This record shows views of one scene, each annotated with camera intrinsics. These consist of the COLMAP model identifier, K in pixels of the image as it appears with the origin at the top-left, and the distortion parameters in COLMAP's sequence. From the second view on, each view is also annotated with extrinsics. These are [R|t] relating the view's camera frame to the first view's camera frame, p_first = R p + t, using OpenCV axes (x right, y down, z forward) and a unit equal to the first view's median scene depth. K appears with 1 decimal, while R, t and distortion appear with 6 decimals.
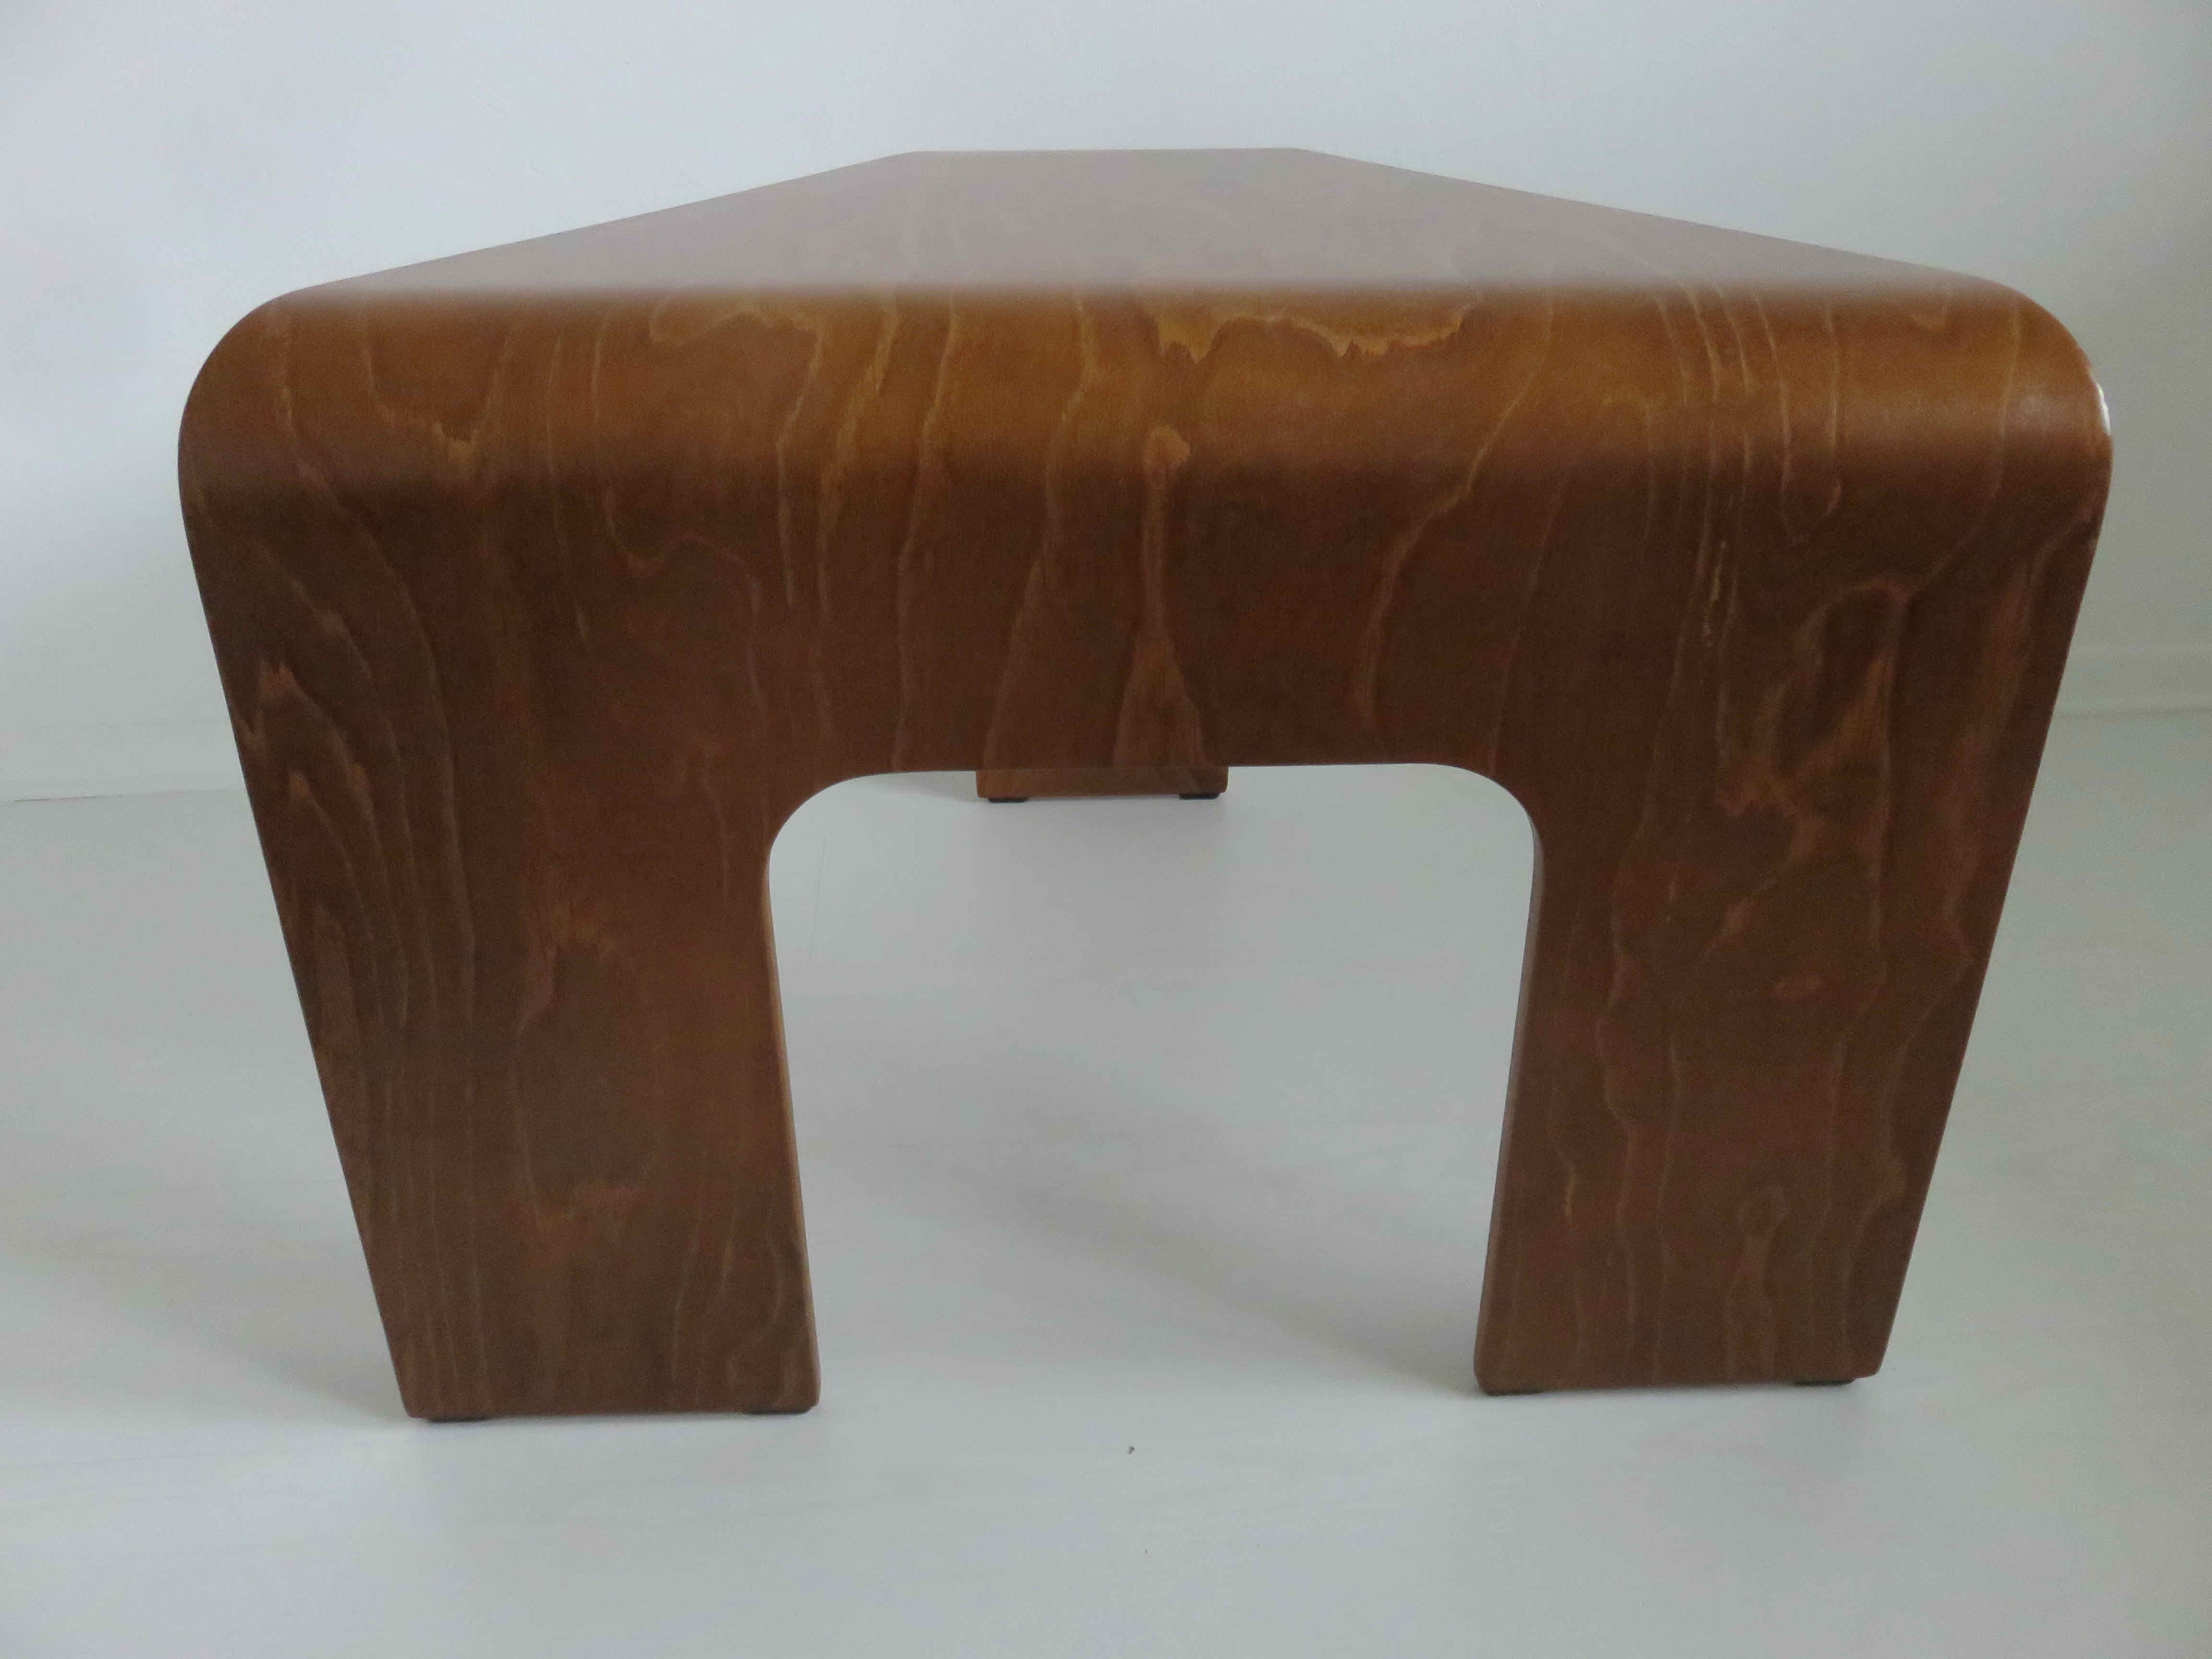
lens RADIAL K [[1662.2, 0, 1114.5], [0, 1662.2, 830.5], [0, 0, 1]] dist [-0.014344, 0.000568]
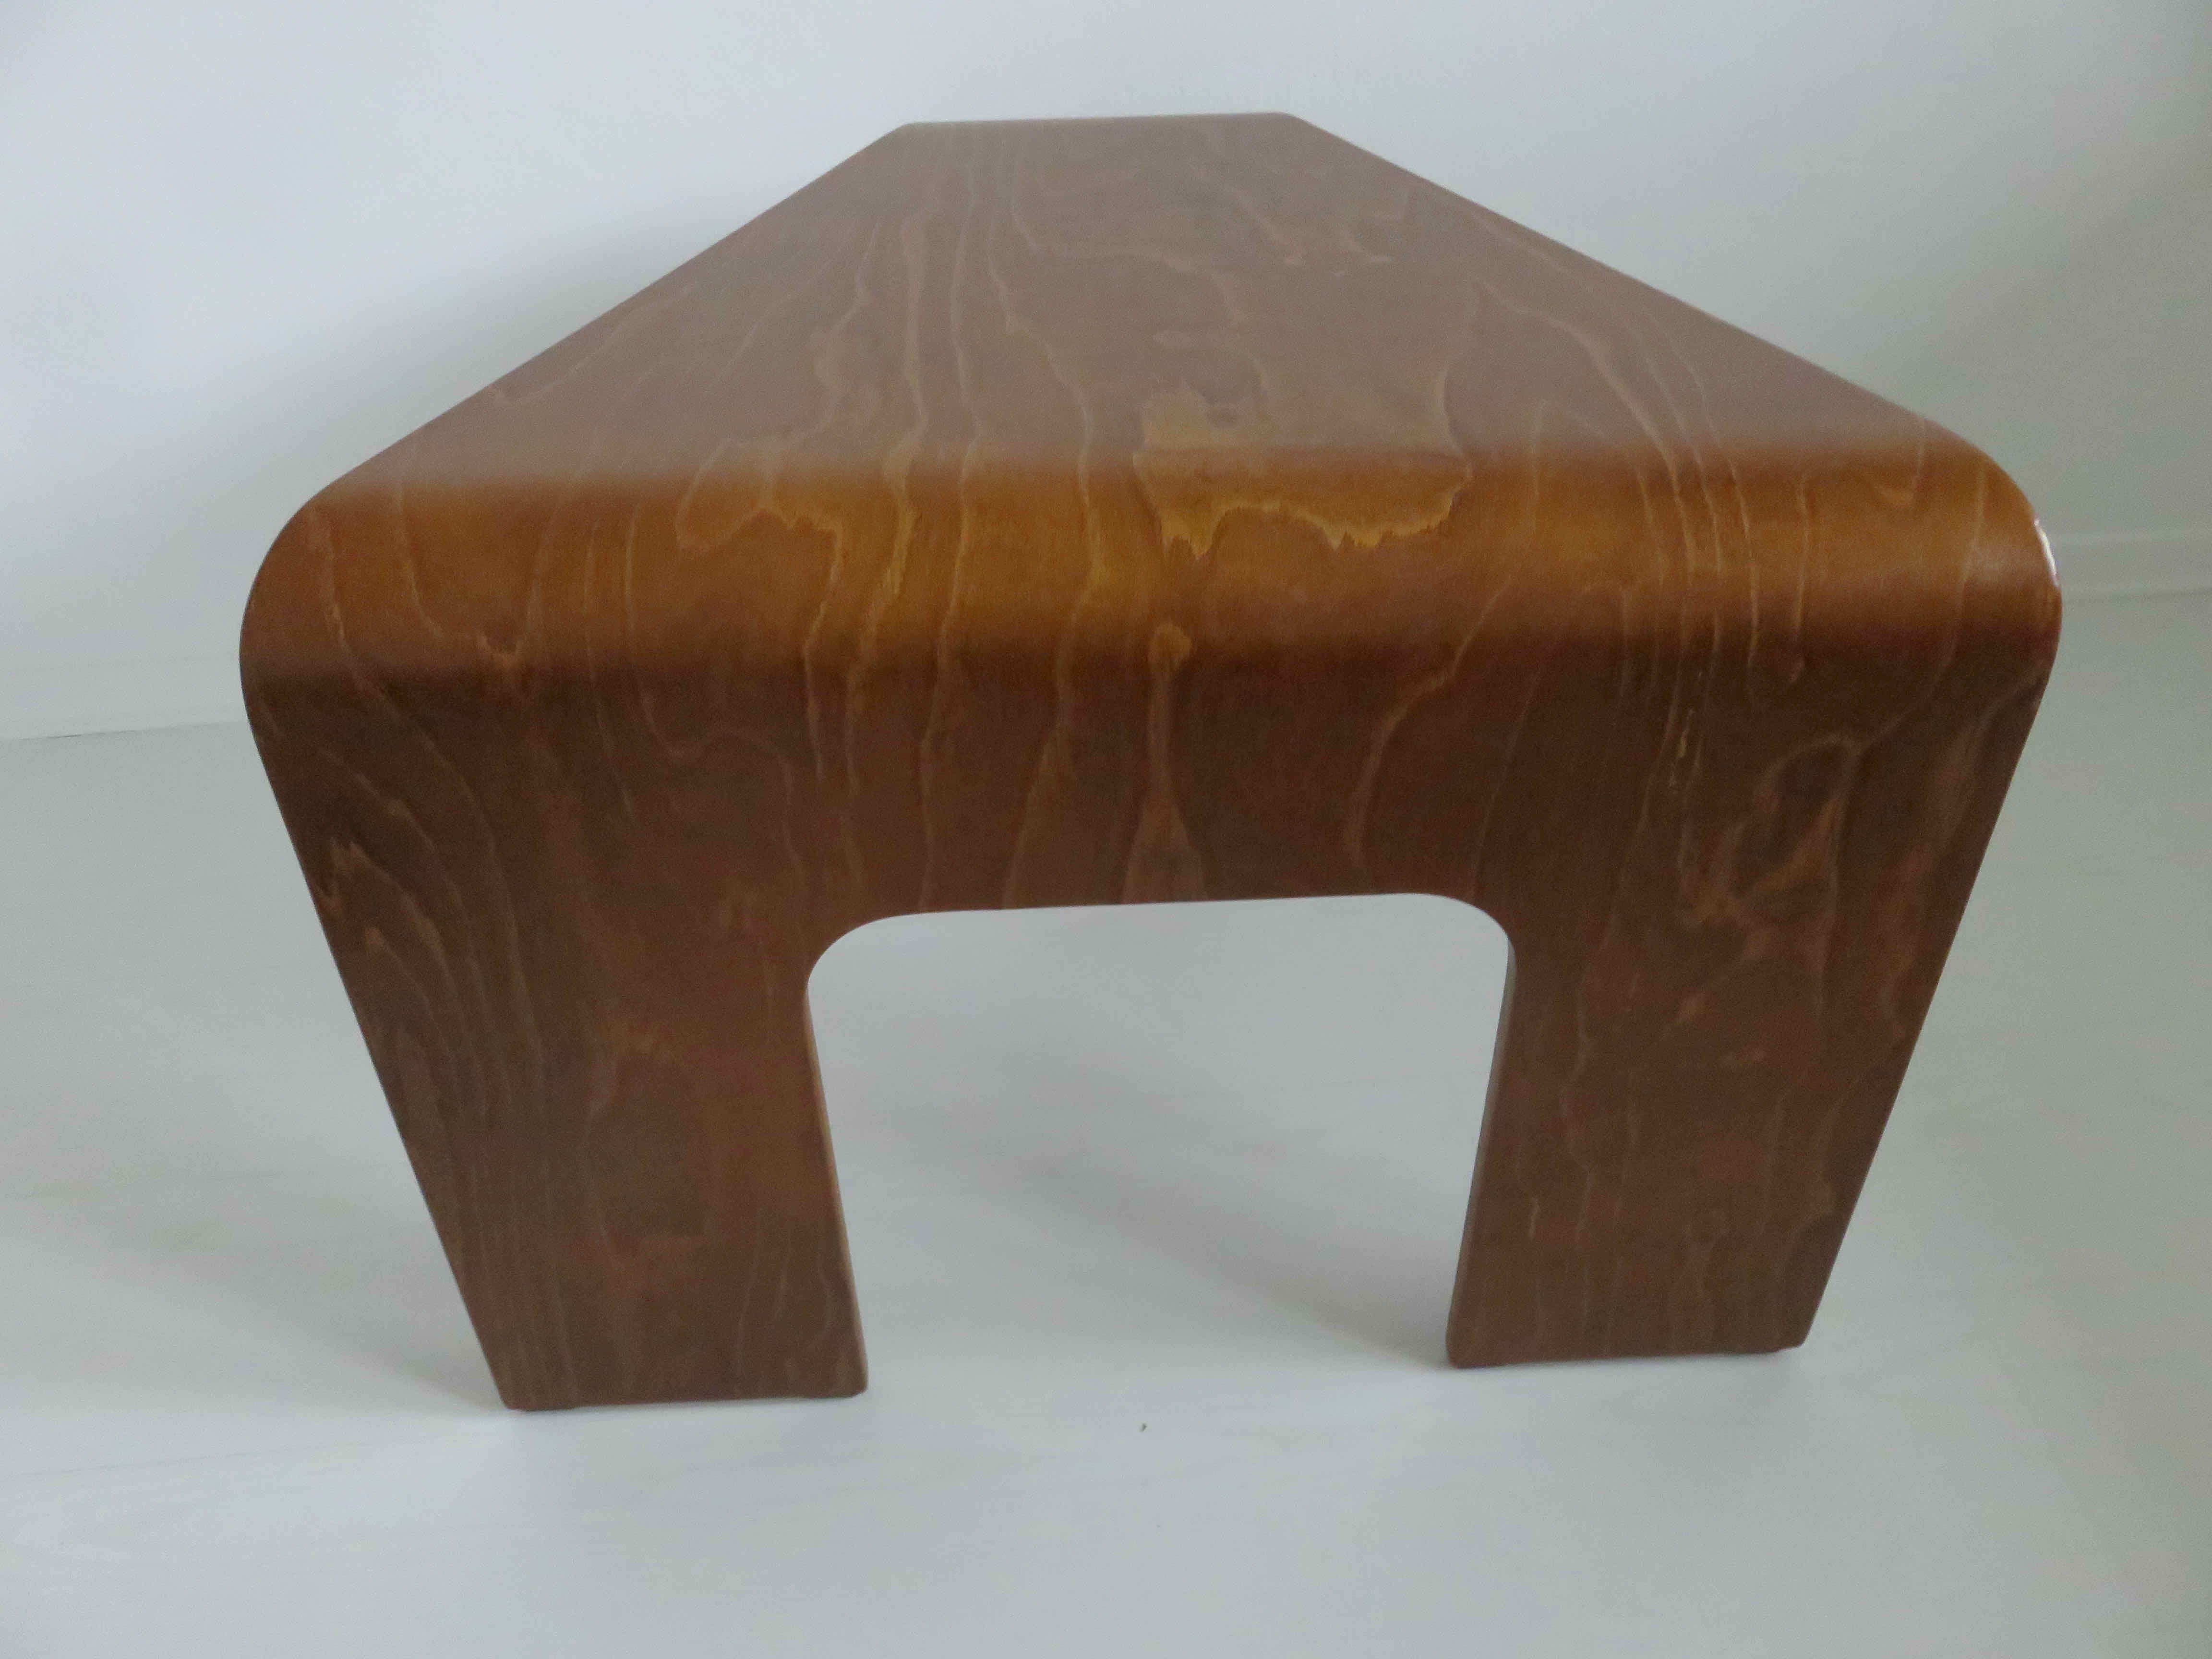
lens RADIAL K [[1662.2, 0, 1114.5], [0, 1662.2, 830.5], [0, 0, 1]] dist [-0.014344, 0.000568]
pose [[0.999880, -0.015129, 0.003221, -0.009114], [0.014337, 0.984599, 0.174241, -0.283541], [-0.005808, -0.174174, 0.984698, -0.063927]]
